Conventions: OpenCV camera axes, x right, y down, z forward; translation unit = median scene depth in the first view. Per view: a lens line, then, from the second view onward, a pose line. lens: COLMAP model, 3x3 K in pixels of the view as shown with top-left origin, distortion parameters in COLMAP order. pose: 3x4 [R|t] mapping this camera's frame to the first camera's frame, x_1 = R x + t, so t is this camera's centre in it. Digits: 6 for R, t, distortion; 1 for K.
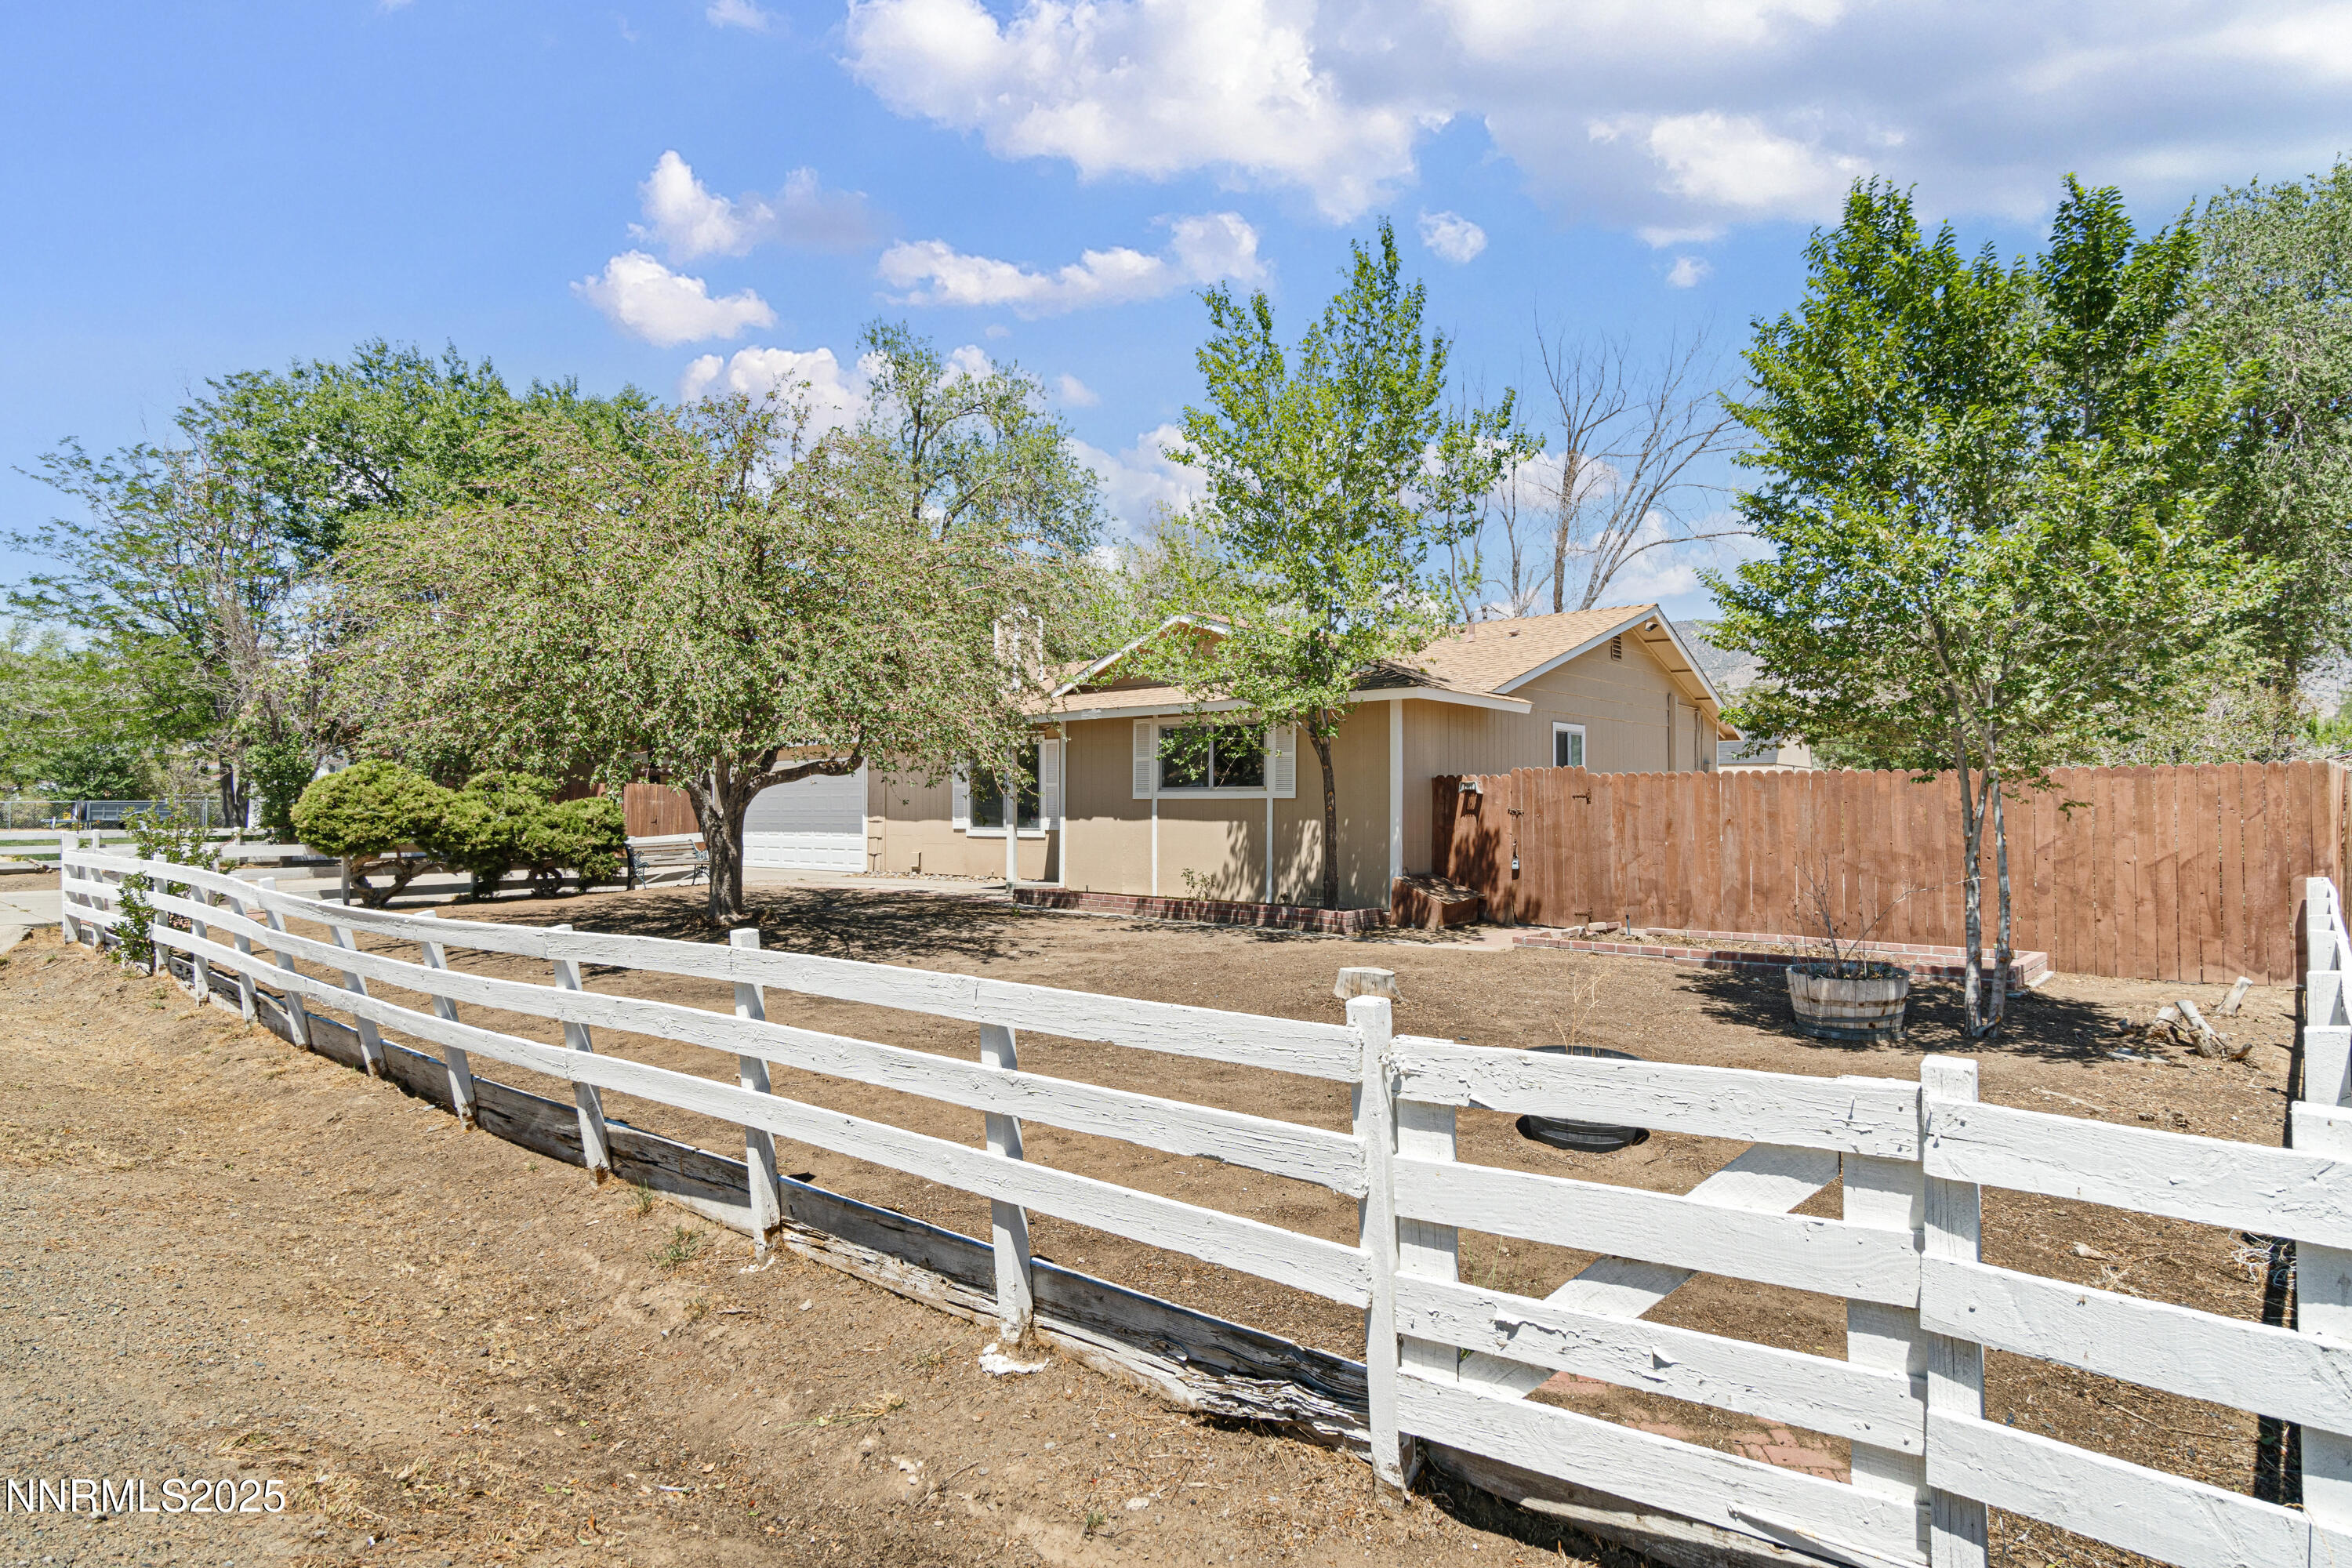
lens RADIAL K [[1288.6, 0, 1177.6], [0, 1288.6, 835.0], [0, 0, 1]] dist [0.007622, -0.000200]
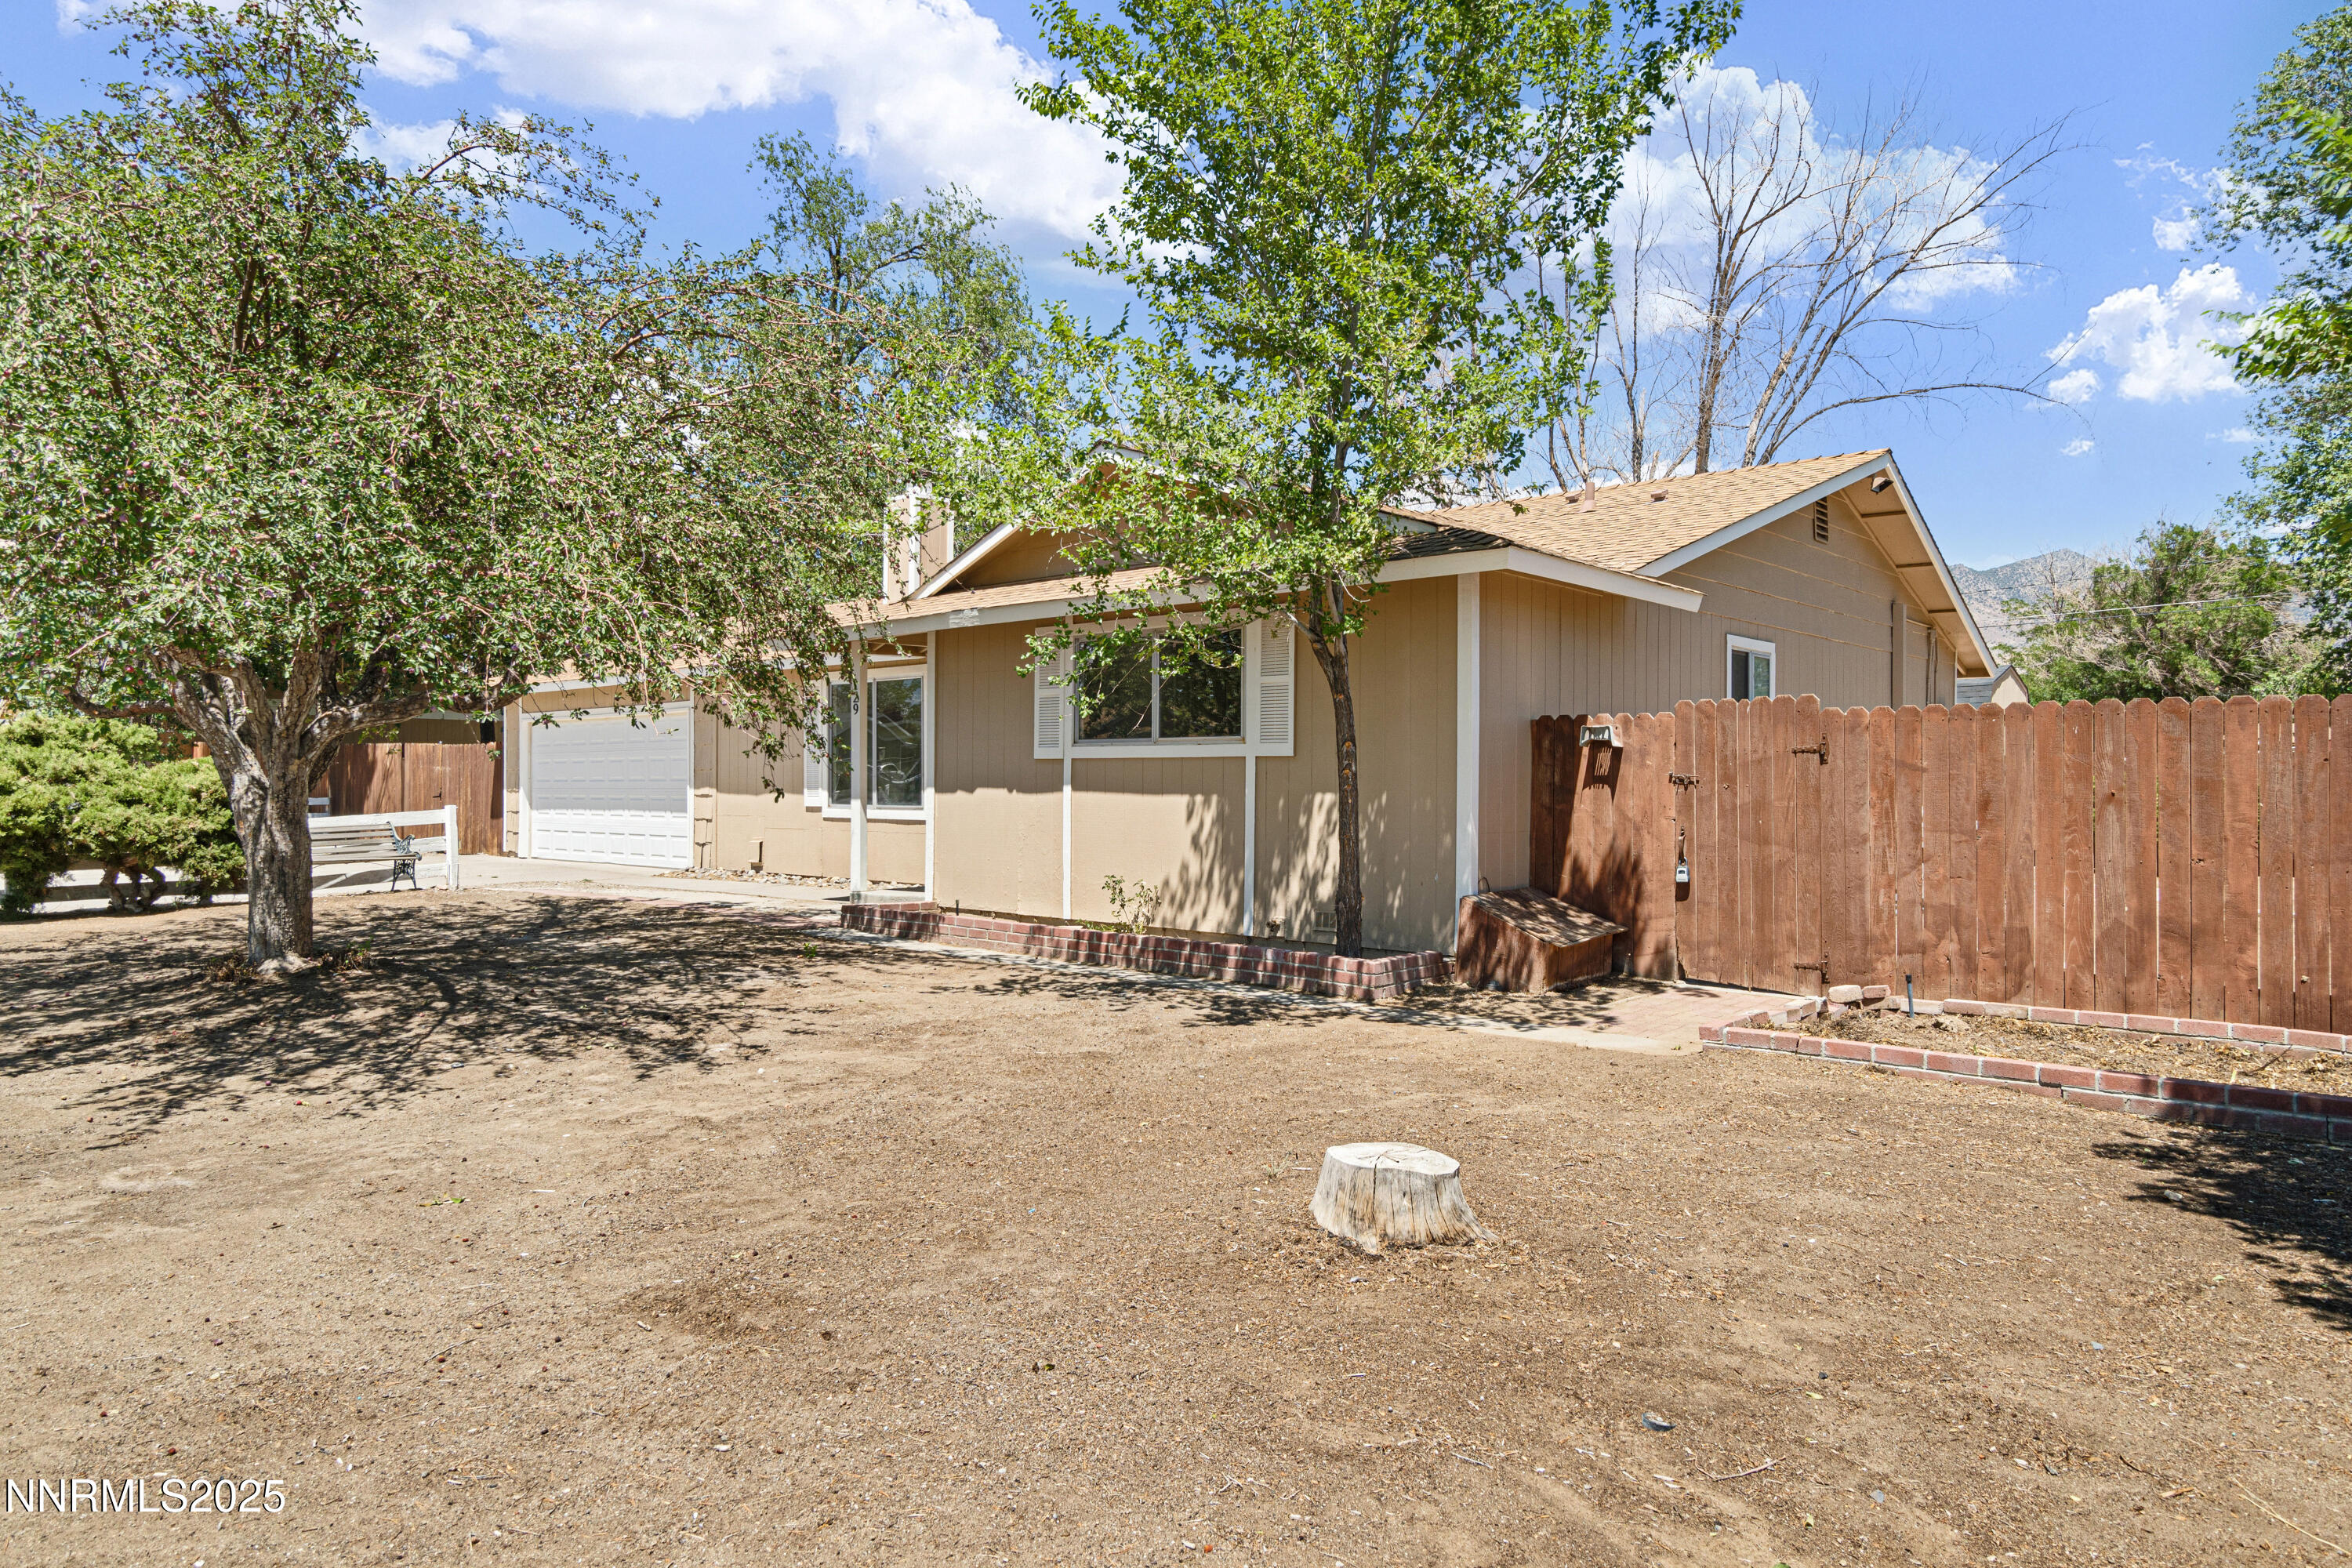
lens RADIAL K [[1488.5, 0, 1173.9], [0, 1488.5, 797.7], [0, 0, 1]] dist [-0.026455, 0.003062]
pose [[0.999565, 0.002655, -0.029363, 0.054766], [-0.002983, 0.999934, -0.011139, -0.002187], [0.029331, 0.011222, 0.999507, 0.317789]]
